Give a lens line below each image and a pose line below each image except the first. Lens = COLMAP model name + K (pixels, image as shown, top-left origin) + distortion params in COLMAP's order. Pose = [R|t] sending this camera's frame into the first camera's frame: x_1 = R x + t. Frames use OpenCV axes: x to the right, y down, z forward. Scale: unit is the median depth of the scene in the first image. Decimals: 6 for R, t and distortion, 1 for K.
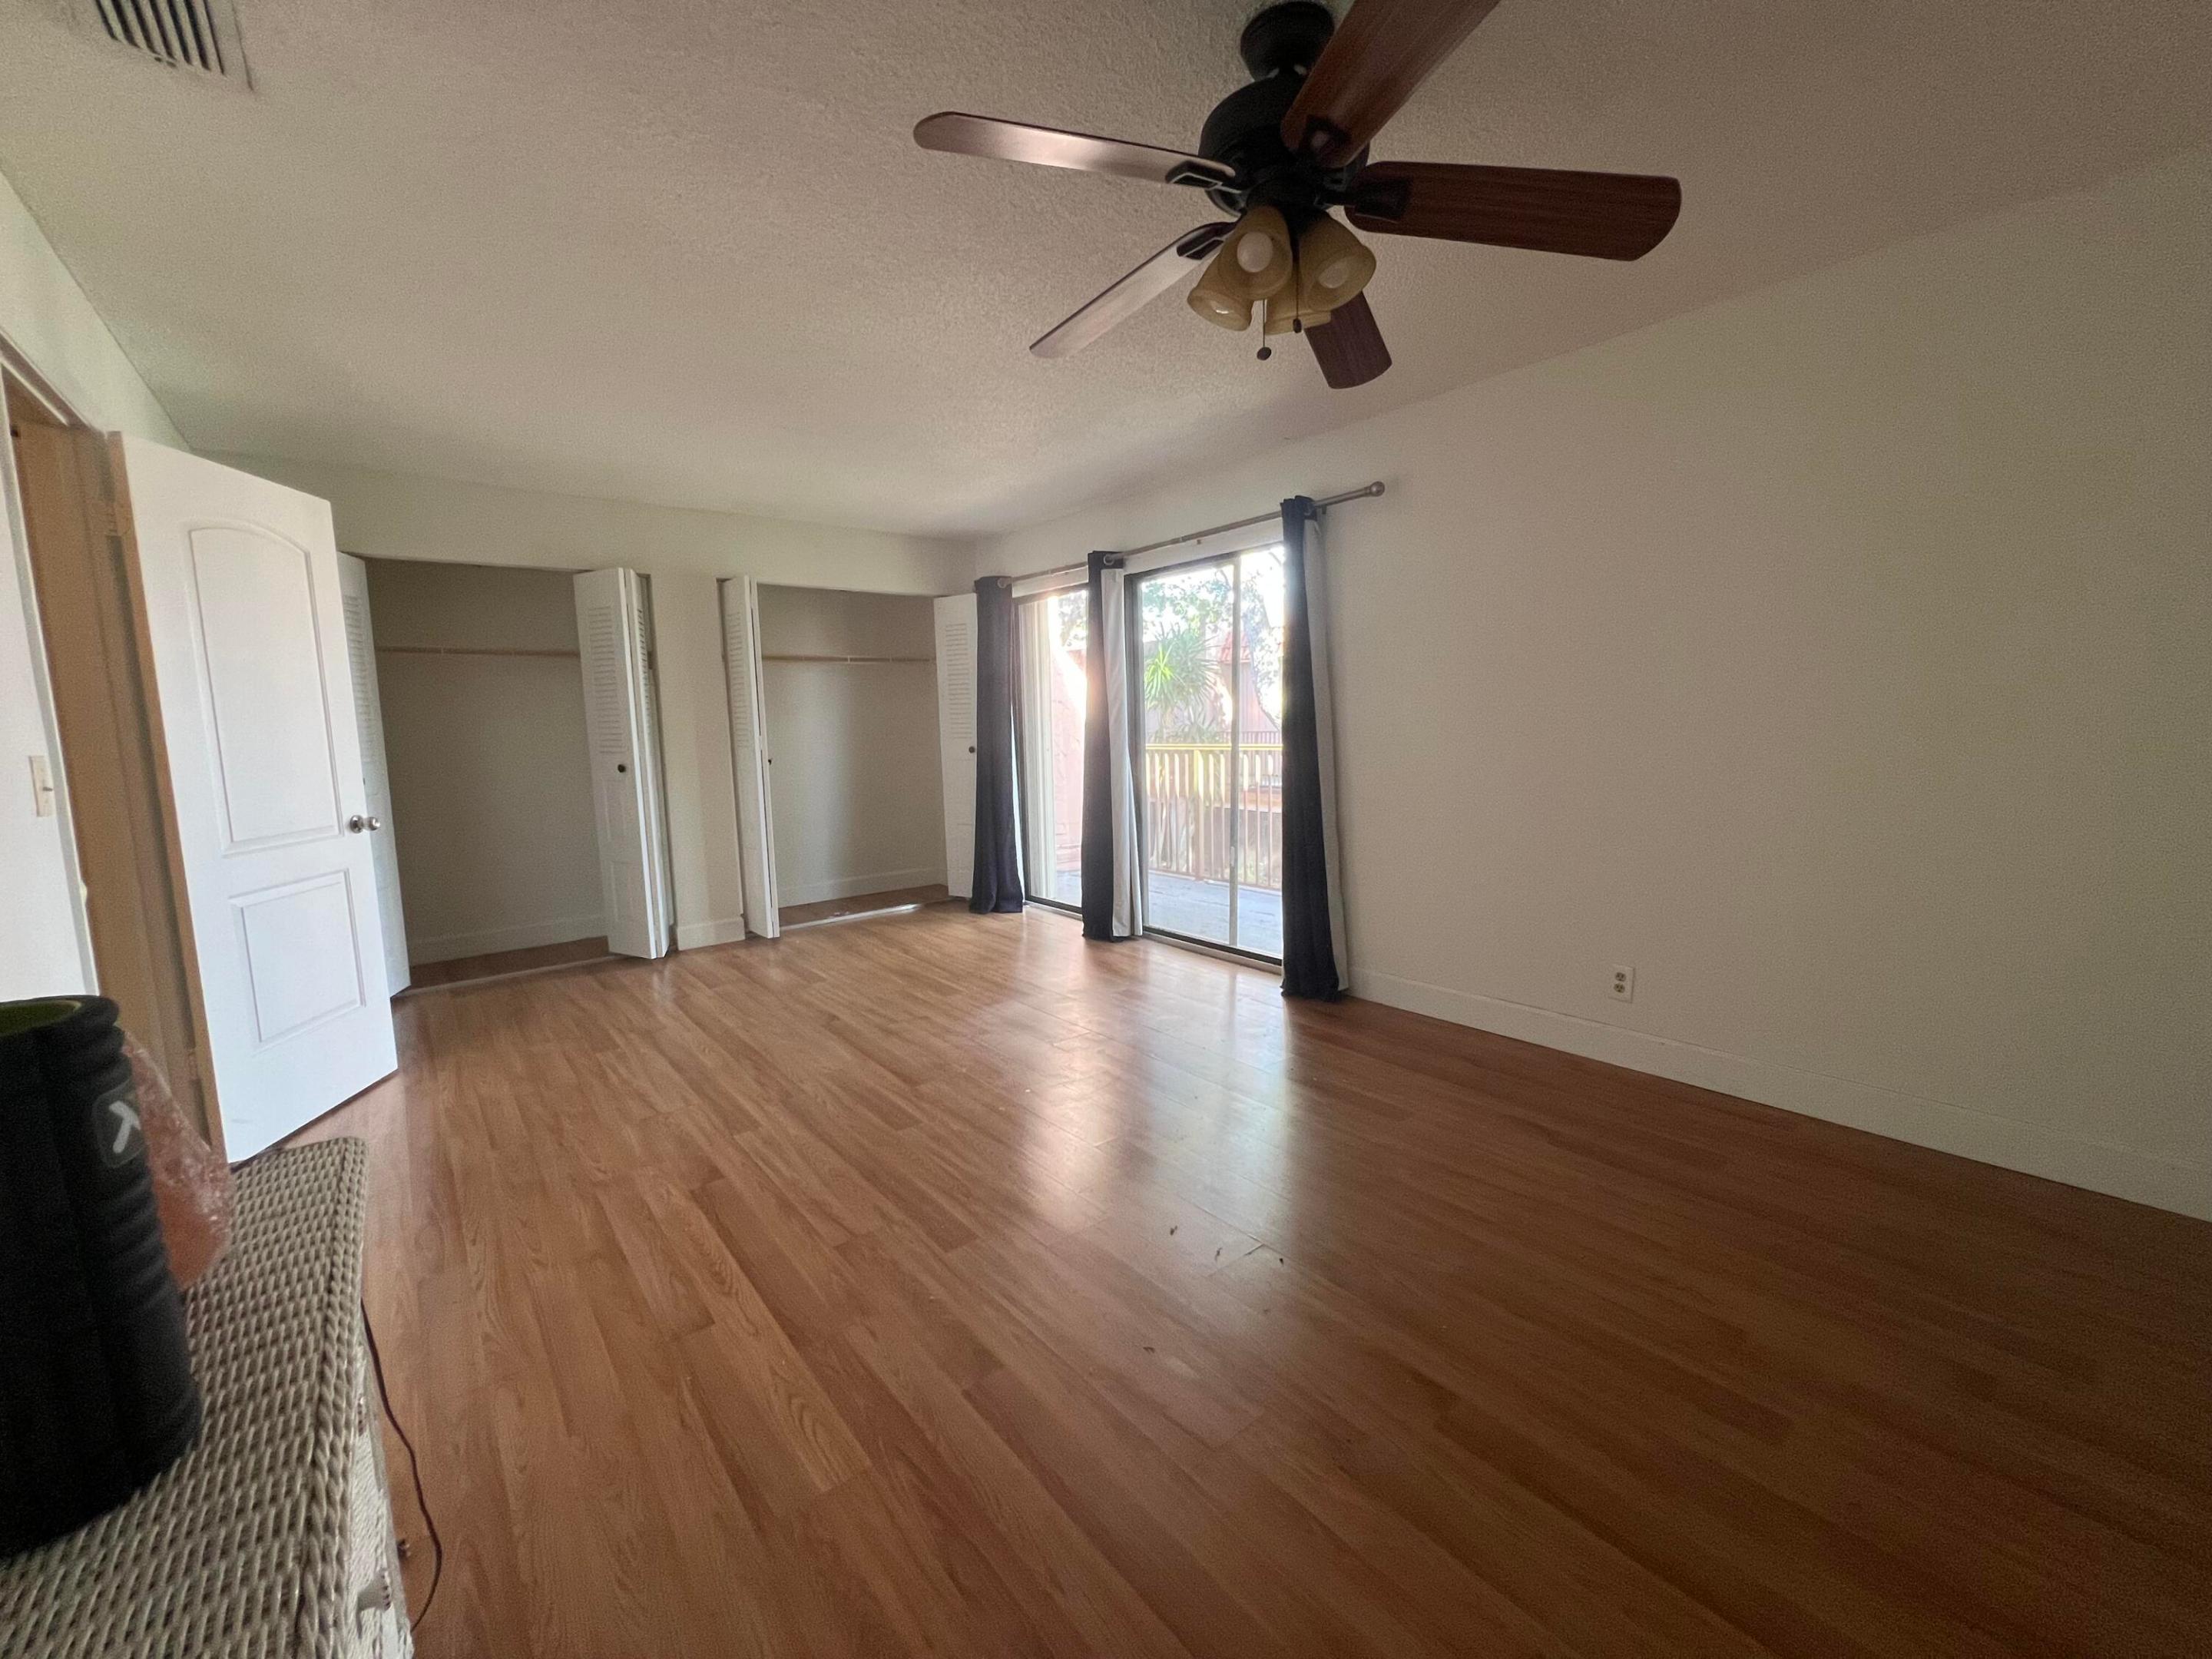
lens RADIAL K [[887.7, 0, 1104.0], [0, 887.7, 829.4], [0, 0, 1]] dist [-0.004875, -0.000196]
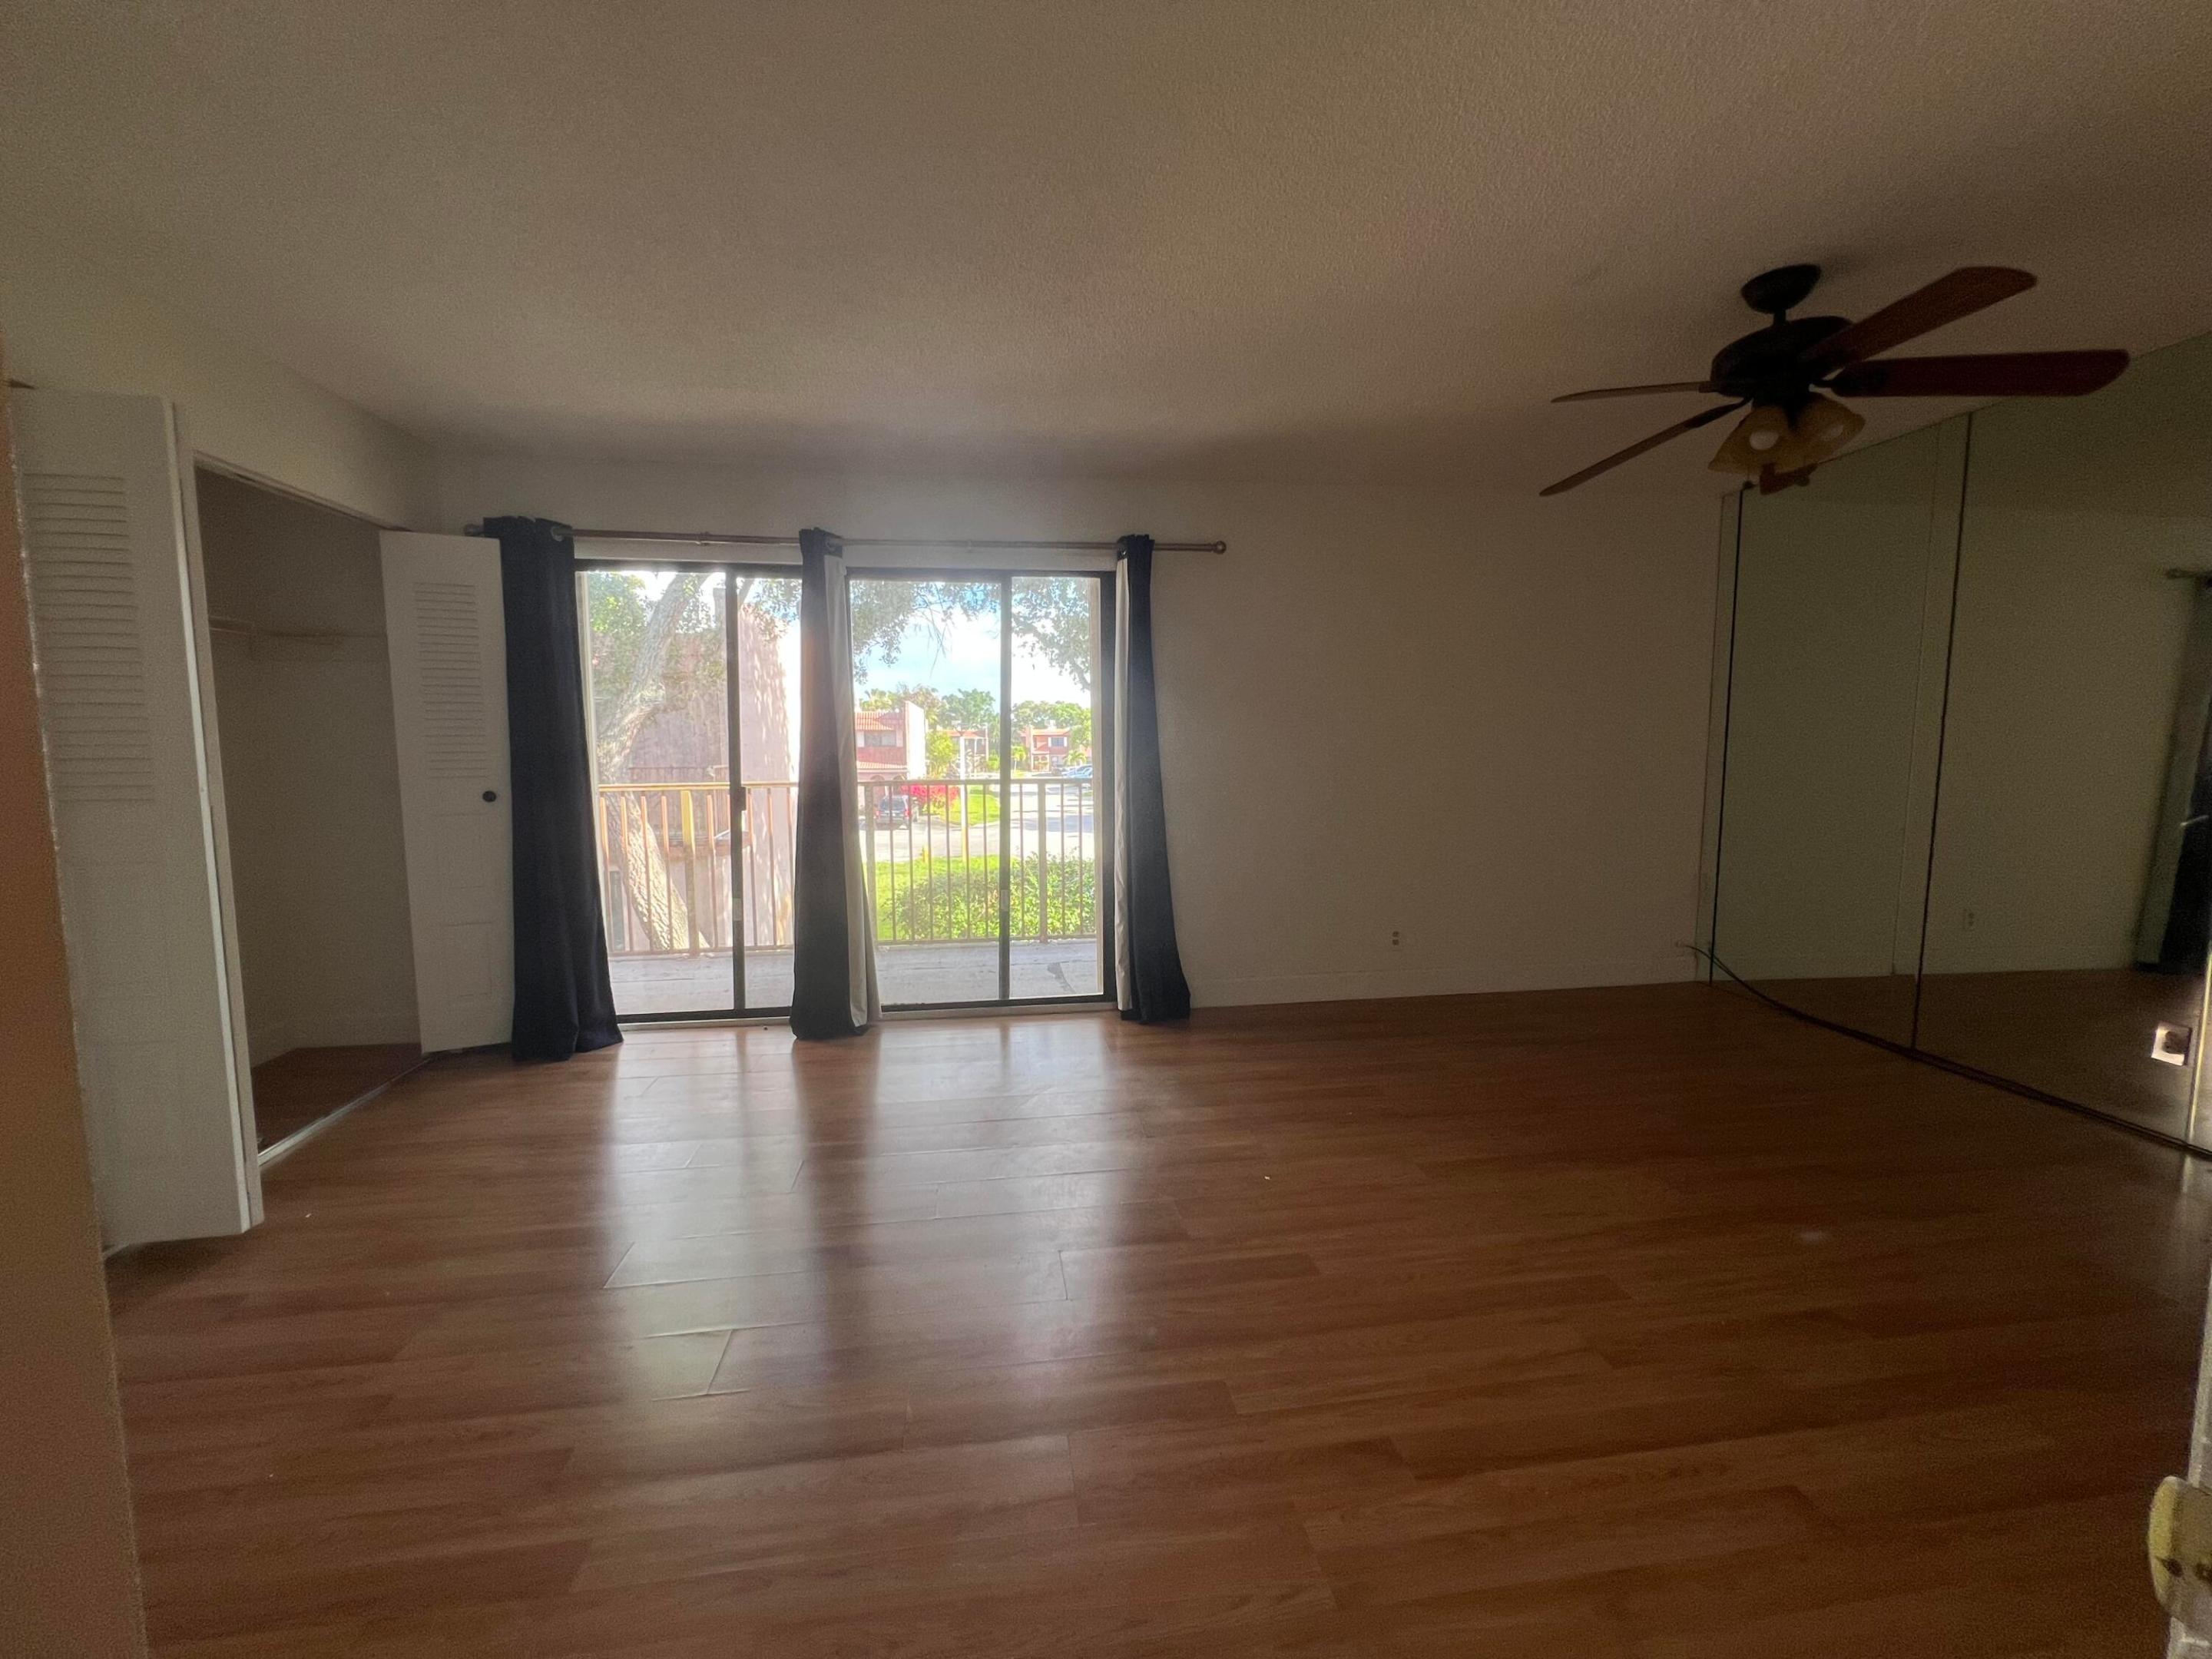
lens RADIAL K [[887.7, 0, 1100.5], [0, 887.7, 825.2], [0, 0, 1]] dist [-0.004875, -0.000196]
pose [[0.513768, -0.057797, 0.855980, -0.552366], [0.100290, 0.994934, 0.006984, -0.040681], [-0.852047, 0.082258, 0.516961, 0.419659]]
